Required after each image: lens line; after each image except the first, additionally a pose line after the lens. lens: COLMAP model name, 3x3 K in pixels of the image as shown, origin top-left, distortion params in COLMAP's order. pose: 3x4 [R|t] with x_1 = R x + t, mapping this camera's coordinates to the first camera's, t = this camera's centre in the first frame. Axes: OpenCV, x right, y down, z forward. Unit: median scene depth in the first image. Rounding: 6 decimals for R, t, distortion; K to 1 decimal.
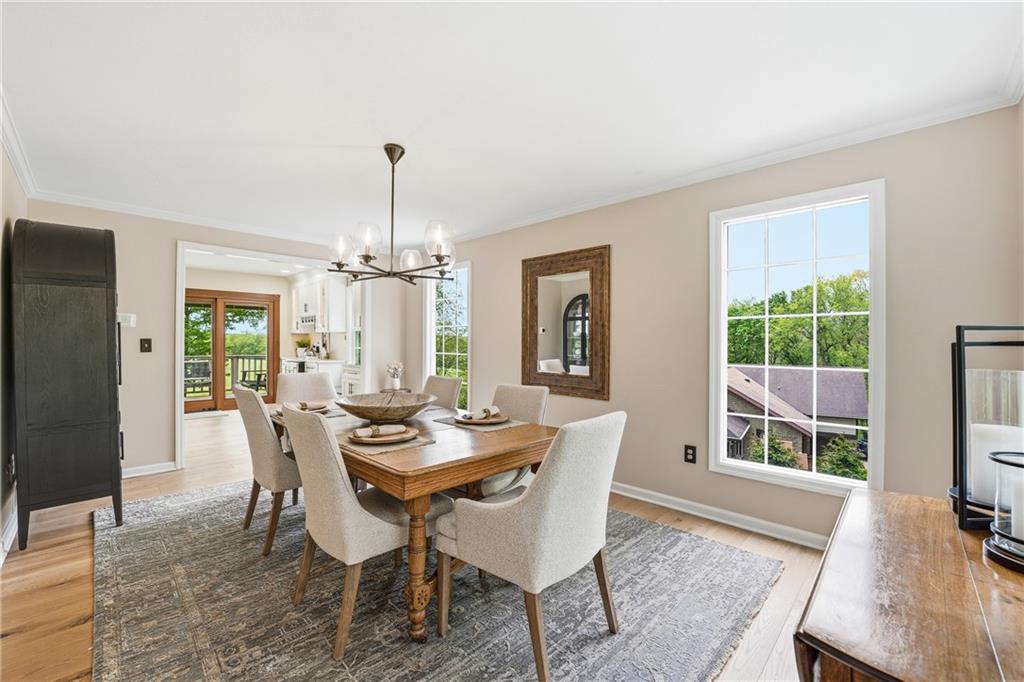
lens RADIAL K [[420.7, 0, 519.2], [0, 420.7, 342.1], [0, 0, 1]] dist [-0.027838, -0.000022]
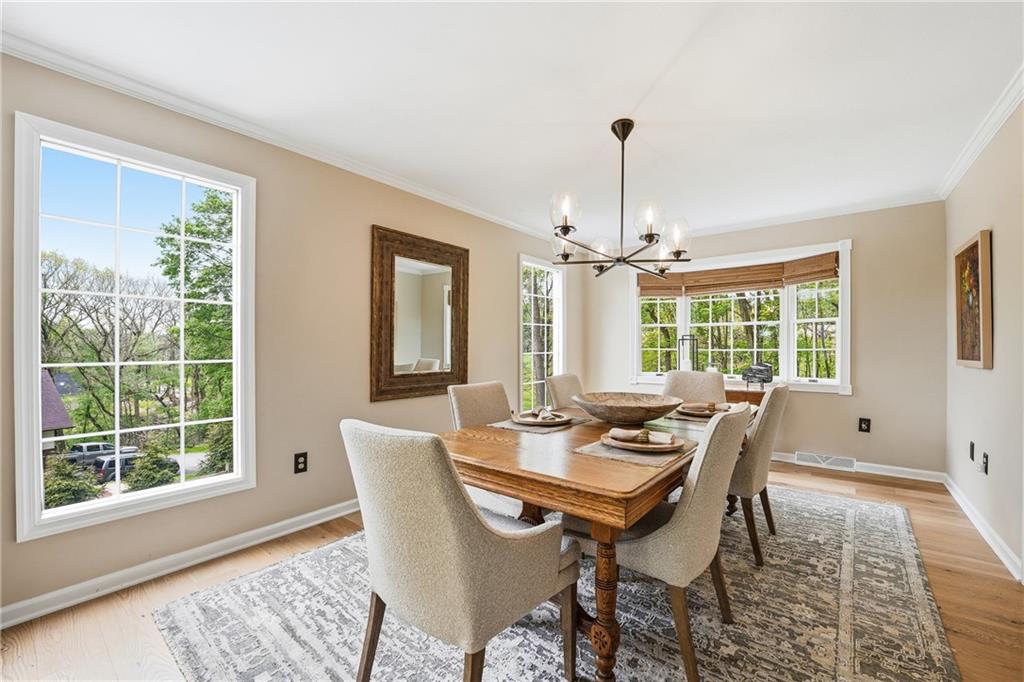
lens RADIAL K [[420.7, 0, 519.2], [0, 420.7, 342.1], [0, 0, 1]] dist [-0.027838, -0.000022]
pose [[-0.100791, 0.007812, 0.994877, -0.771747], [0.005526, 0.999958, -0.007292, 0.016207], [-0.994892, 0.004762, -0.100830, 0.853103]]
